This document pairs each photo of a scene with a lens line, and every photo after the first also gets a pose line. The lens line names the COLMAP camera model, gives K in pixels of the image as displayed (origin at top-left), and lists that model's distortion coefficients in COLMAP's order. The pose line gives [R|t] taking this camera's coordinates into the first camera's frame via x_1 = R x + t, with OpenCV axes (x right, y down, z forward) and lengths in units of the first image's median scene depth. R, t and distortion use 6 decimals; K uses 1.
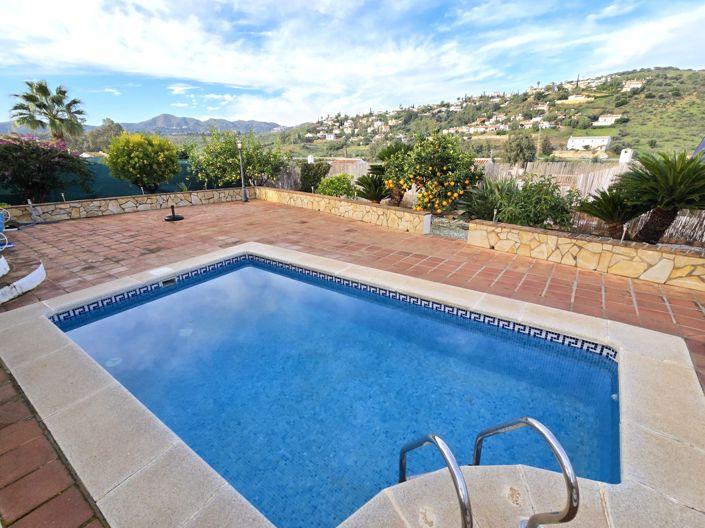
lens RADIAL K [[335.2, 0, 348.6], [0, 335.2, 260.5], [0, 0, 1]] dist [-0.006612, 0.001663]
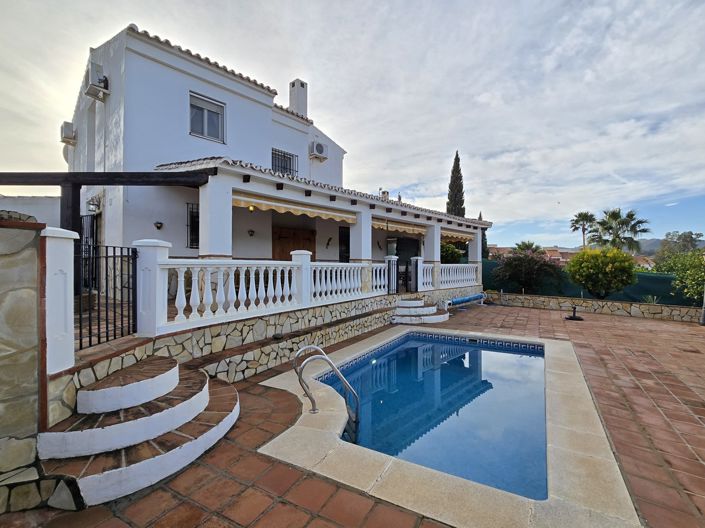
lens RADIAL K [[335.2, 0, 359.3], [0, 335.2, 263.4], [0, 0, 1]] dist [-0.006612, 0.001663]
pose [[0.132486, 0.012968, -0.991100, 0.421349], [-0.327094, 0.944471, -0.031367, -0.024827], [0.935659, 0.328338, 0.129371, 0.101339]]
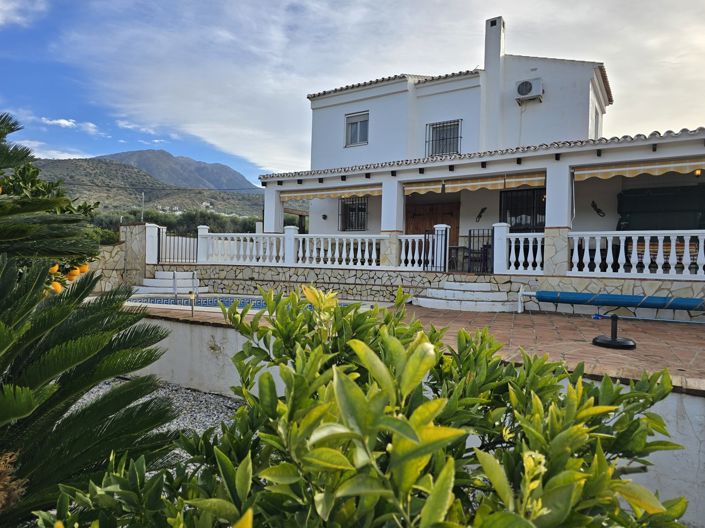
lens RADIAL K [[468.8, 0, 347.0], [0, 468.8, 266.5], [0, 0, 1]] dist [0.025036, -0.010609]
pose [[-0.959463, -0.003797, -0.281810, 0.006168], [-0.098419, 0.941474, 0.322398, -0.329084], [0.264093, 0.337064, -0.903683, 1.208697]]
